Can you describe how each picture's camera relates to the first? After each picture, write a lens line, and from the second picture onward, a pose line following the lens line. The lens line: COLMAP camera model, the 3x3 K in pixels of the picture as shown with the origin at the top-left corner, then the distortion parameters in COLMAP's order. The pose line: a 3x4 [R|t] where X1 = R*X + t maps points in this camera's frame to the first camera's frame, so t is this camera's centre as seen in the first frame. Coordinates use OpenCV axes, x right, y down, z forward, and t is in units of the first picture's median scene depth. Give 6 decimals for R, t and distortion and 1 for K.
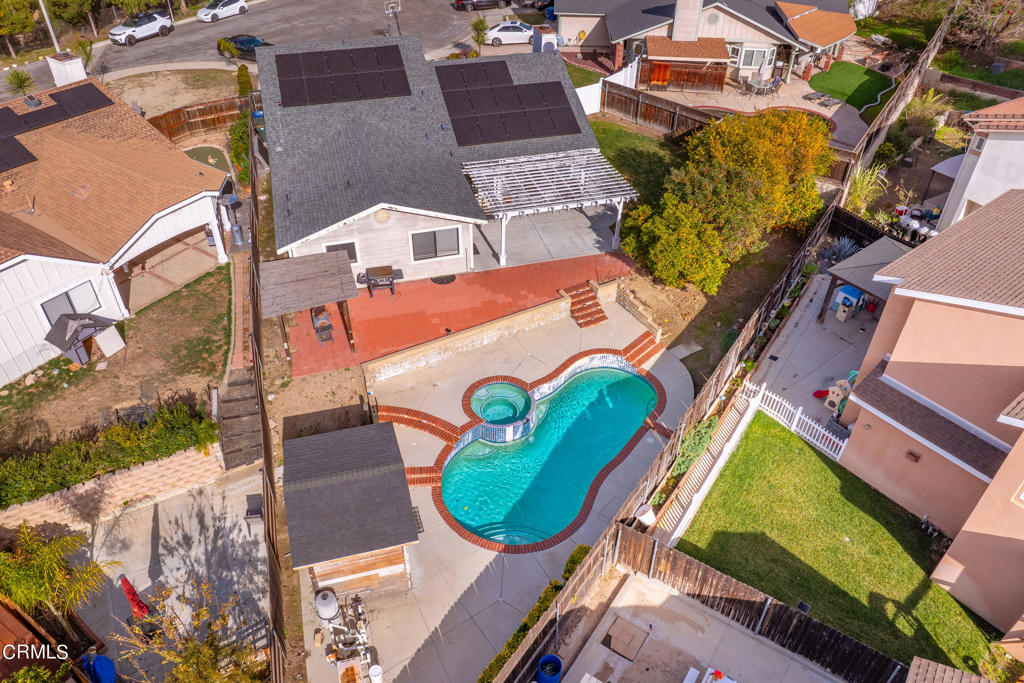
lens RADIAL K [[719.8, 0, 519.6], [0, 719.8, 339.0], [0, 0, 1]] dist [-0.036107, -0.001650]
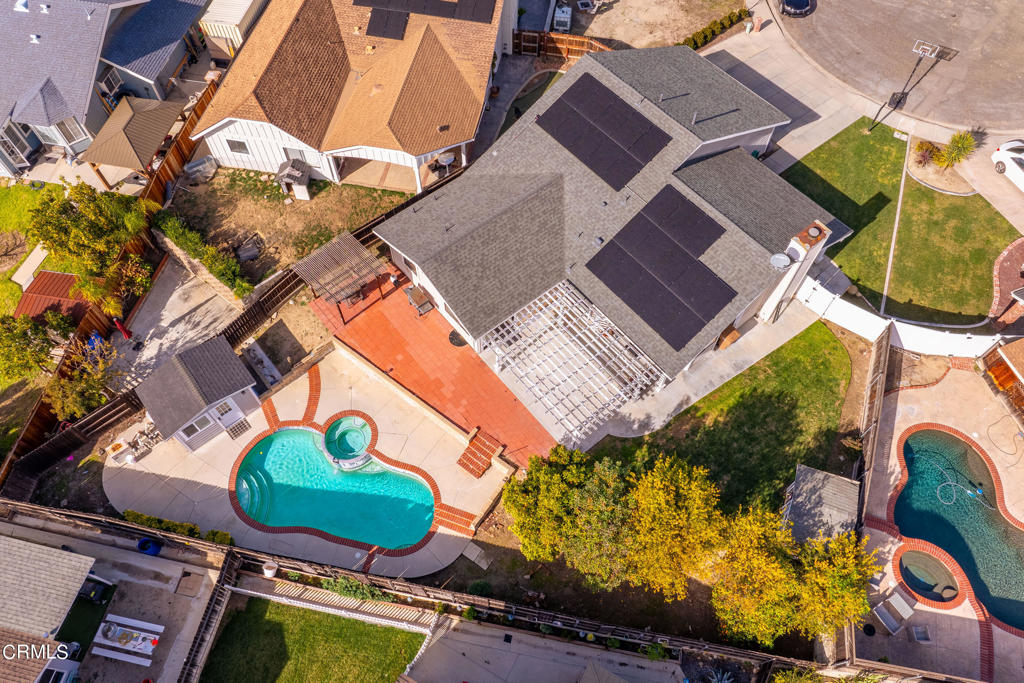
lens RADIAL K [[719.8, 0, 519.6], [0, 719.8, 339.0], [0, 0, 1]] dist [-0.036107, -0.001650]
pose [[0.393974, 0.789863, -0.470001, 0.419781], [-0.580329, 0.610309, 0.539204, -0.668615], [0.712743, 0.060323, 0.698827, 0.219644]]
